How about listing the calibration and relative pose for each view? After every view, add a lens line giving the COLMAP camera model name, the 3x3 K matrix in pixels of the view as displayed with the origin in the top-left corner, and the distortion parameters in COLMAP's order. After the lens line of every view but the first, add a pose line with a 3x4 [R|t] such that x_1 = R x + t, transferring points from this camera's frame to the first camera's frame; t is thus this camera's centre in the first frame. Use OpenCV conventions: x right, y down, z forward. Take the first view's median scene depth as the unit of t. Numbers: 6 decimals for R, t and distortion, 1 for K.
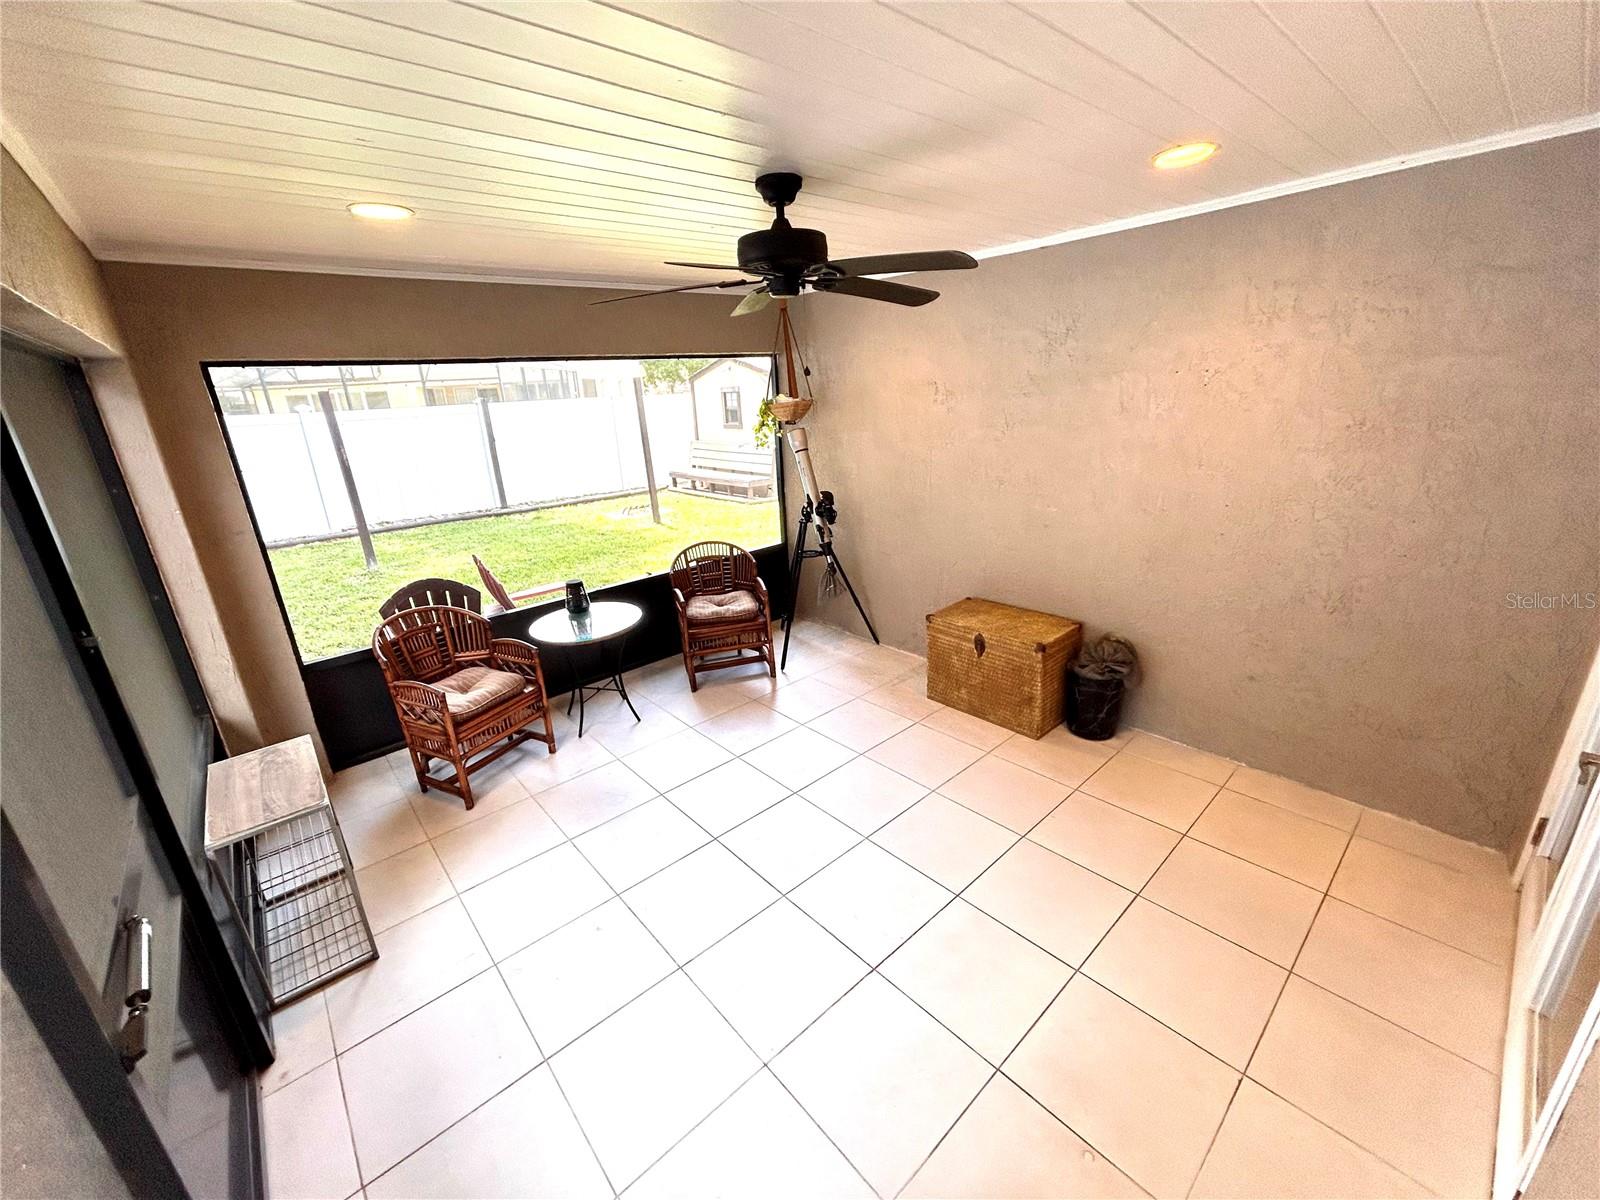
lens RADIAL K [[646.4, 0, 797.3], [0, 646.4, 598.3], [0, 0, 1]] dist [-0.001090, -0.000120]
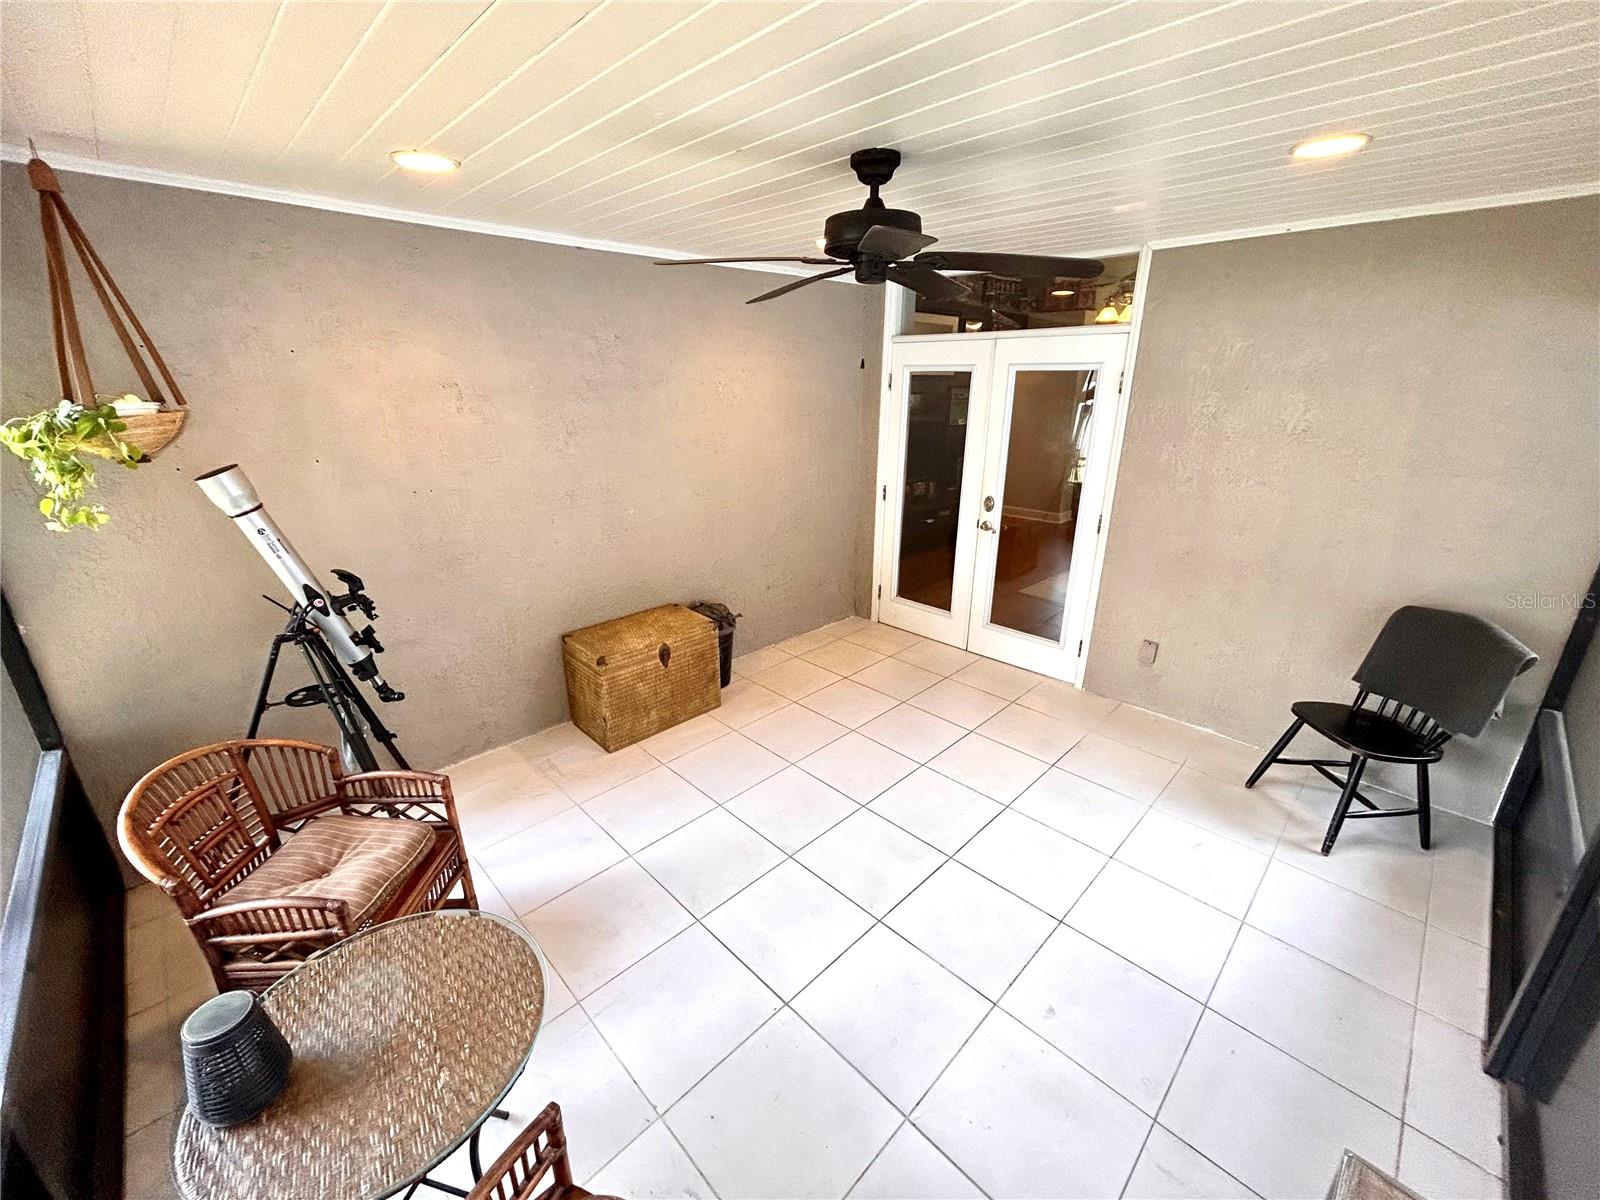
lens RADIAL K [[646.9, 0, 798.1], [0, 646.9, 603.7], [0, 0, 1]] dist [-0.000134, -0.000025]
pose [[-0.048459, -0.283495, 0.957749, -0.672223], [0.314926, 0.905629, 0.284001, -0.222039], [-0.947878, 0.315382, 0.045394, 0.774354]]
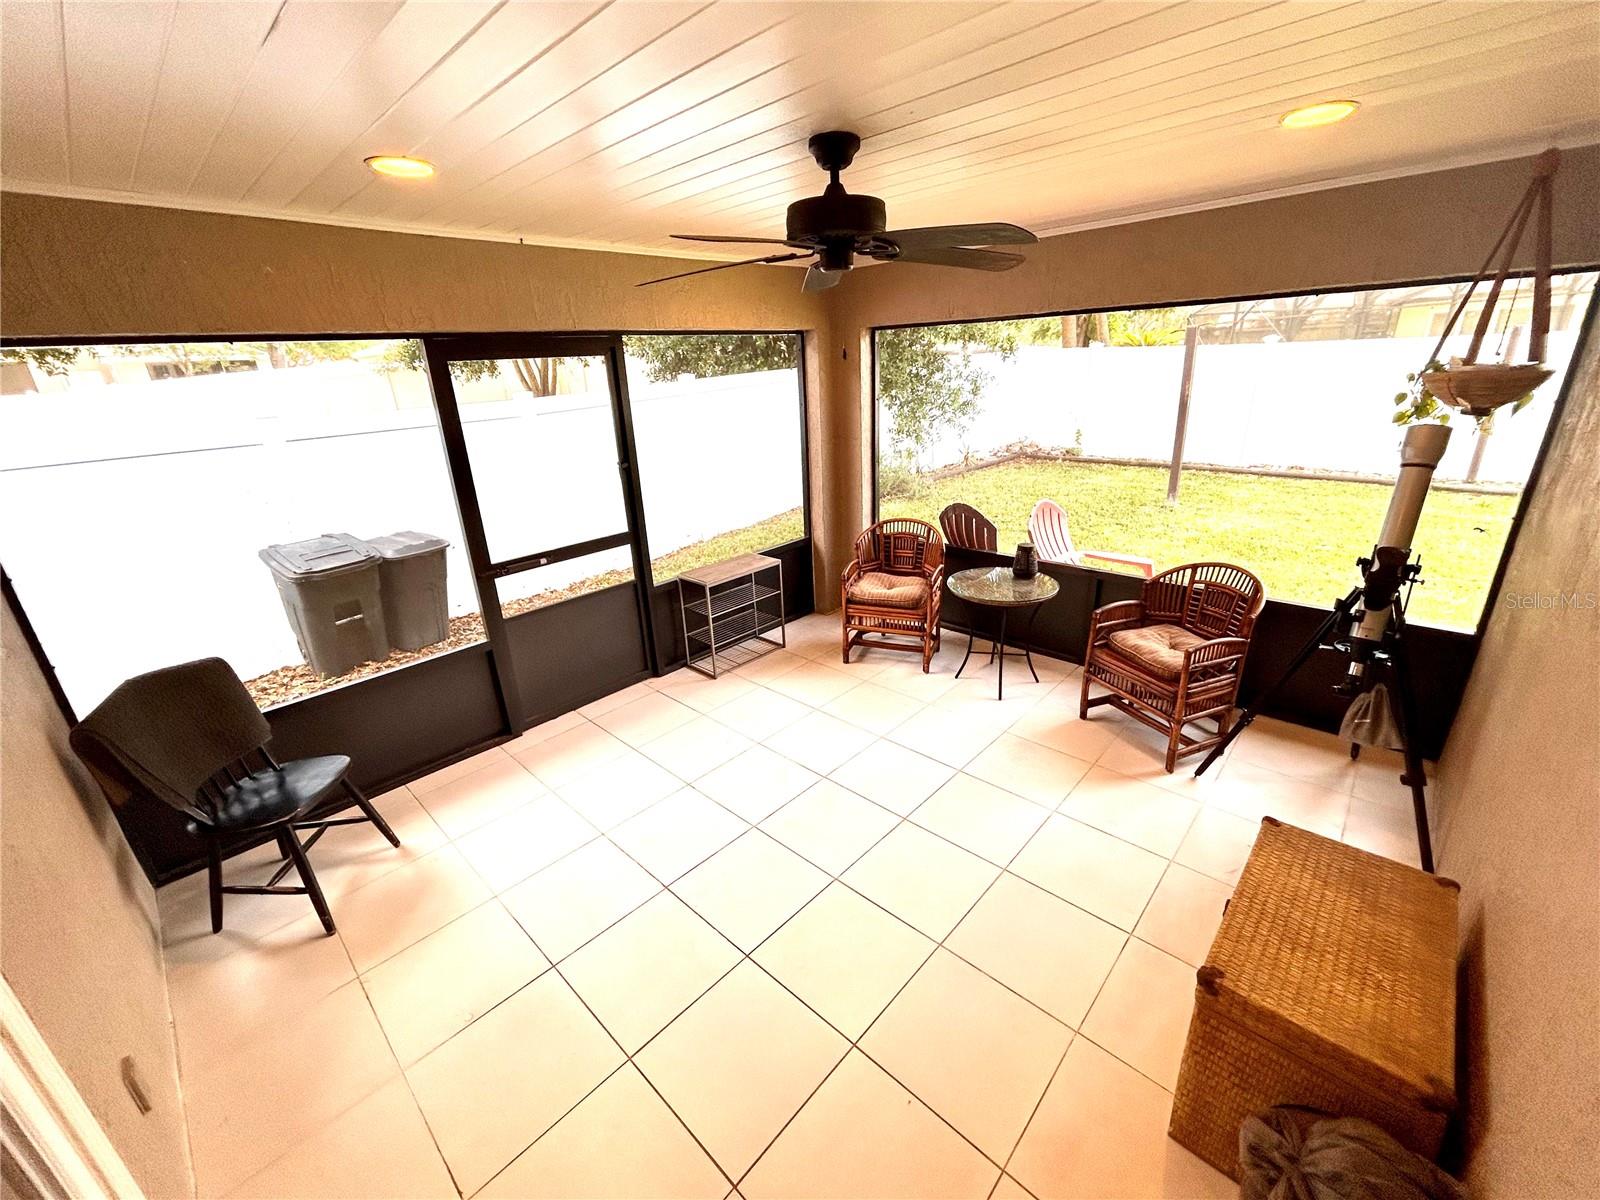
lens RADIAL K [[646.4, 0, 797.3], [0, 646.4, 598.3], [0, 0, 1]] dist [-0.001090, -0.000120]
pose [[0.090145, 0.386315, -0.917951, 0.638004], [-0.274875, 0.895554, 0.349895, -0.229600], [0.957245, 0.220780, 0.186918, 0.563852]]
